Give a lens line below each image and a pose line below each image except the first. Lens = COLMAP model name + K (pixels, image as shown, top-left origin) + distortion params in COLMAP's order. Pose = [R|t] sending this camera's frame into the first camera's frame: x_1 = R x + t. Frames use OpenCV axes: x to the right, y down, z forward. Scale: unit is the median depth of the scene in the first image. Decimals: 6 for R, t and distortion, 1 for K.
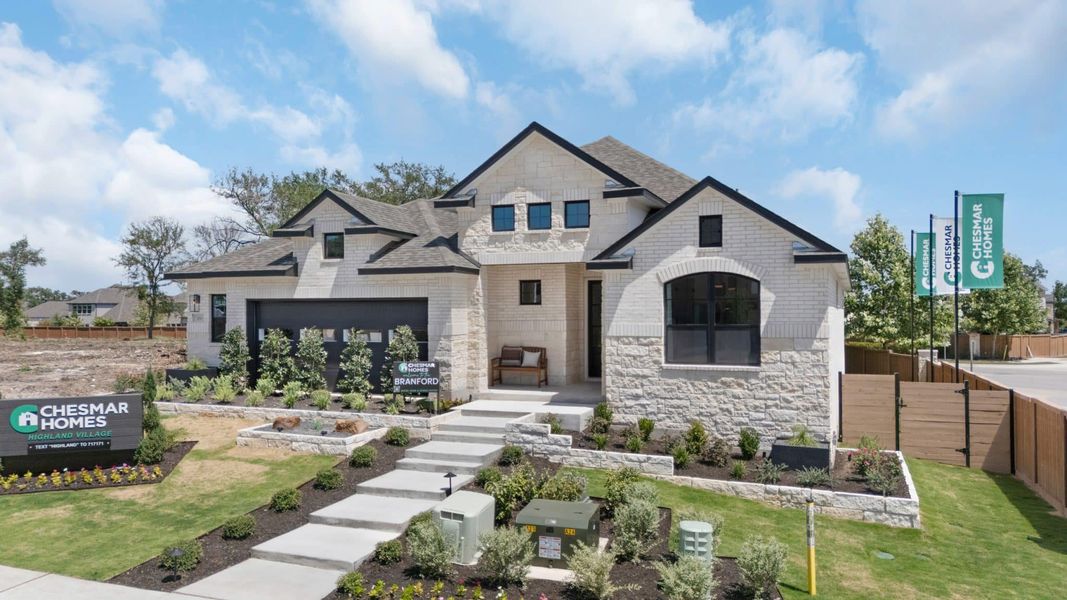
lens RADIAL K [[849.5, 0, 533.5], [0, 849.5, 300.0], [0, 0, 1]] dist [0.088523, -0.116756]
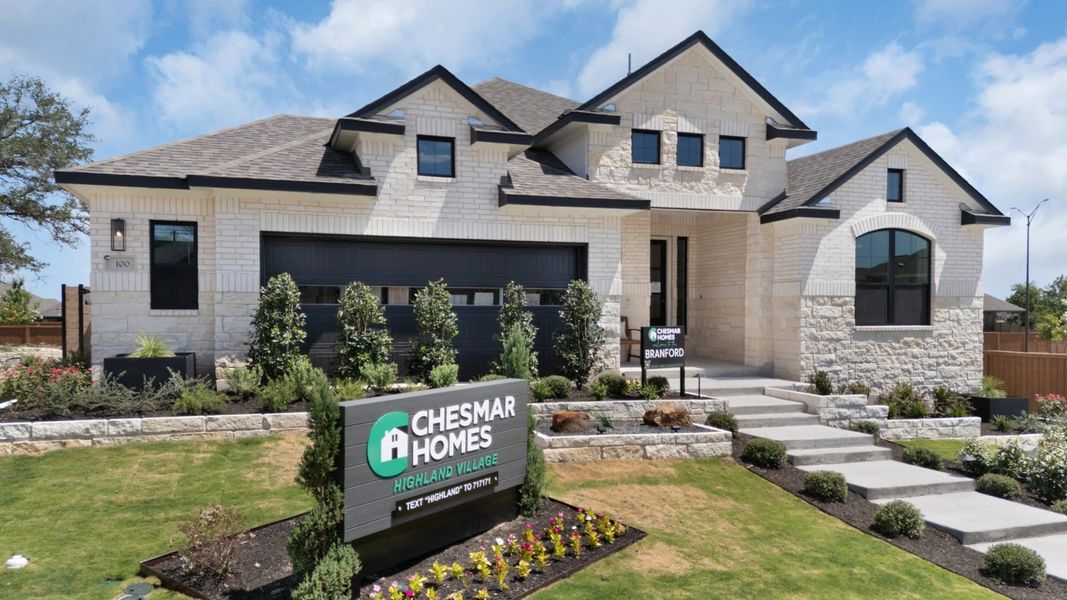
lens RADIAL K [[830.2, 0, 548.2], [0, 830.2, 338.0], [0, 0, 1]] dist [0.143550, -0.387566]
pose [[0.730590, -0.016532, 0.682616, -0.709344], [-0.008881, 0.999392, 0.033709, 0.060665], [-0.682759, -0.030690, 0.729999, 0.559722]]
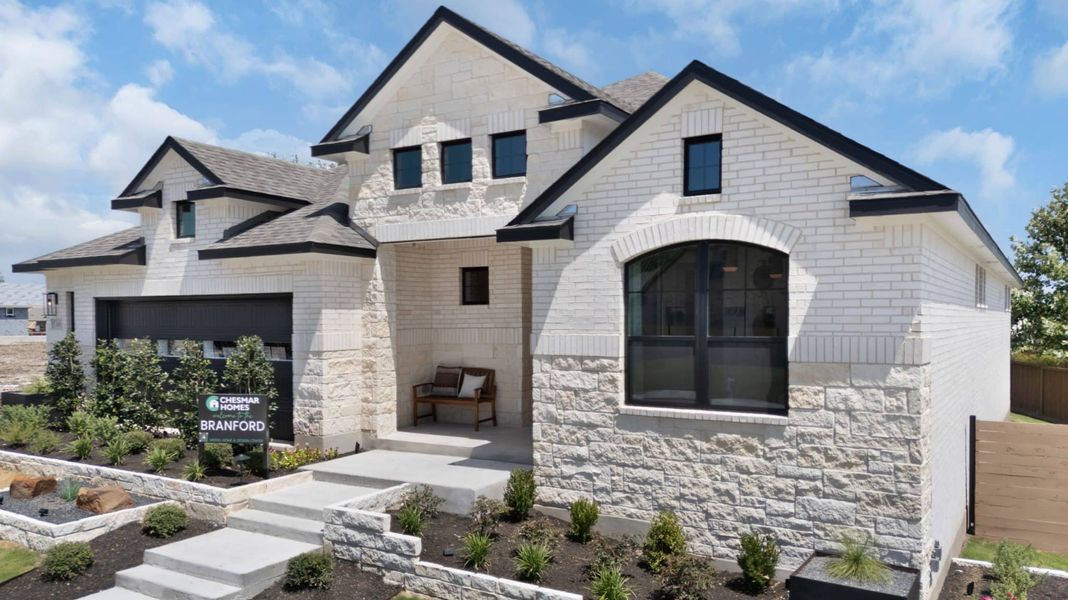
lens RADIAL K [[831.0, 0, 548.7], [0, 831.0, 338.0], [0, 0, 1]] dist [0.143550, -0.387566]
pose [[0.986459, 0.004234, -0.163951, 0.195060], [0.001690, 0.999351, 0.035973, 0.010081], [0.163997, -0.035763, 0.985812, 0.442215]]
